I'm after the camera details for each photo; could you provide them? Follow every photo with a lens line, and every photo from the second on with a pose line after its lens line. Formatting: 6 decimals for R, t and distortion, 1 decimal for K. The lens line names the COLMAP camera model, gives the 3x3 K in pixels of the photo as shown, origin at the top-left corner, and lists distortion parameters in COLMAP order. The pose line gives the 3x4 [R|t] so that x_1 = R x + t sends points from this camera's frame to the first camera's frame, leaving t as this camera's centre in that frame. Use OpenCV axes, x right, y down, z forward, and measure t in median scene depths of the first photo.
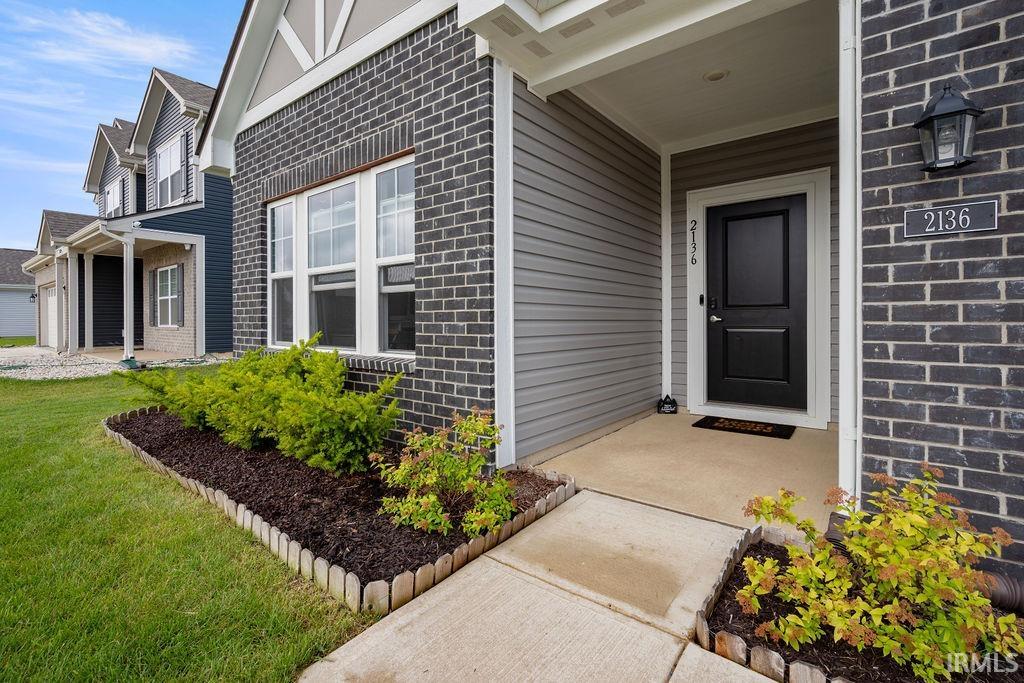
lens RADIAL K [[467.6, 0, 504.7], [0, 467.6, 319.6], [0, 0, 1]] dist [-0.000504, -0.000020]
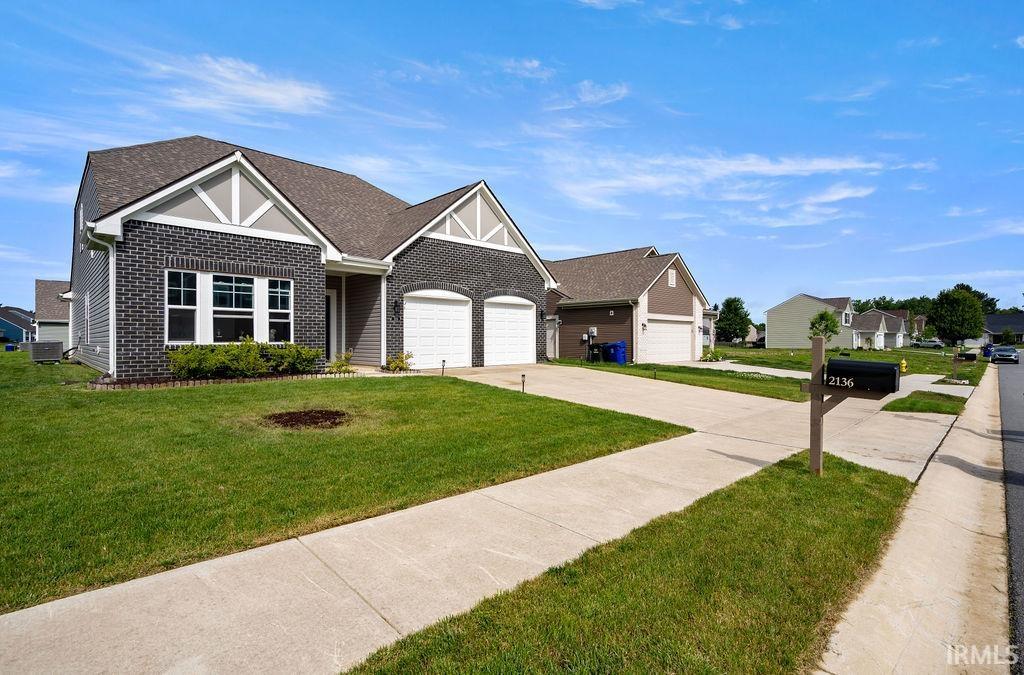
lens RADIAL K [[474.0, 0, 510.3], [0, 474.0, 347.0], [0, 0, 1]] dist [-0.000759, -0.000314]
pose [[0.135245, -0.010758, 0.990754, -2.265107], [-0.001321, 0.999938, 0.011038, 0.048798], [-0.990811, -0.002802, 0.135223, -0.644849]]
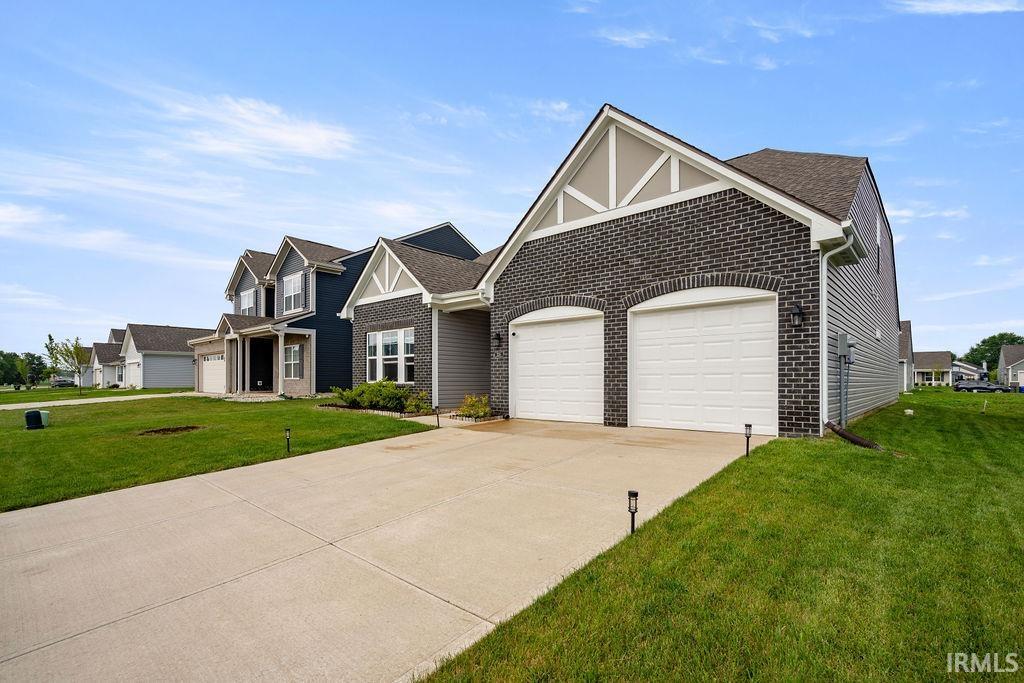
lens RADIAL K [[466.3, 0, 509.4], [0, 466.3, 381.0], [0, 0, 1]] dist [-0.001293, -0.000268]
pose [[0.998255, 0.003757, -0.058933, 0.543578], [-0.003577, 0.999989, 0.003150, 0.037323], [0.058944, -0.002934, 0.998257, -1.839684]]
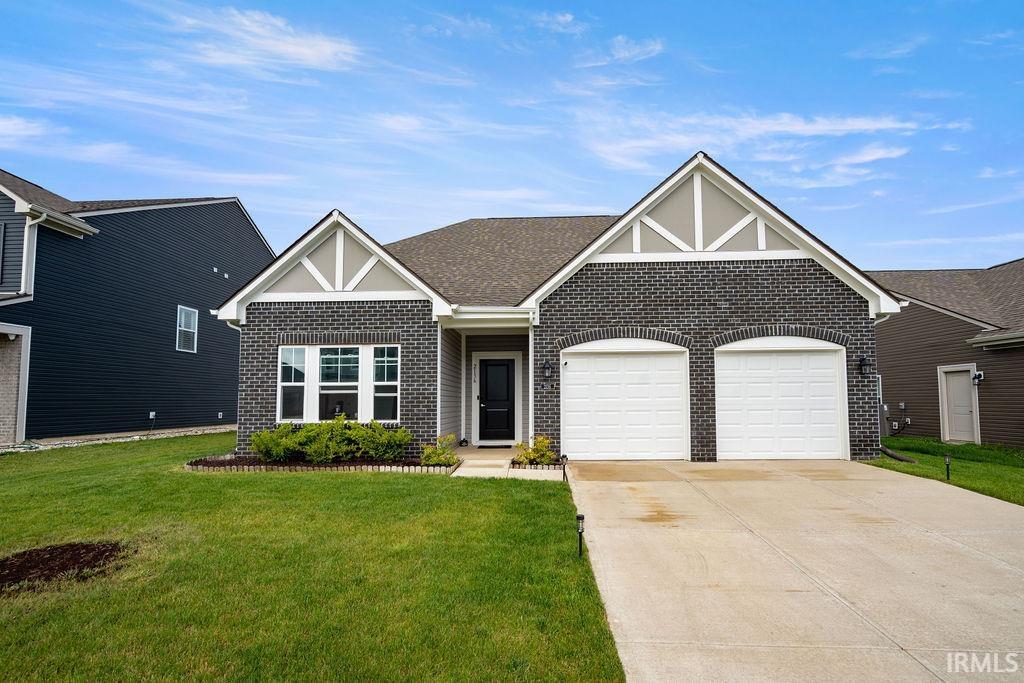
lens RADIAL K [[466.3, 0, 509.4], [0, 466.3, 381.0], [0, 0, 1]] dist [-0.001293, -0.000268]
pose [[0.810076, 0.023989, 0.585833, -0.873262], [0.002979, 0.998981, -0.045027, -0.019913], [-0.586317, 0.038221, 0.809180, -1.060735]]
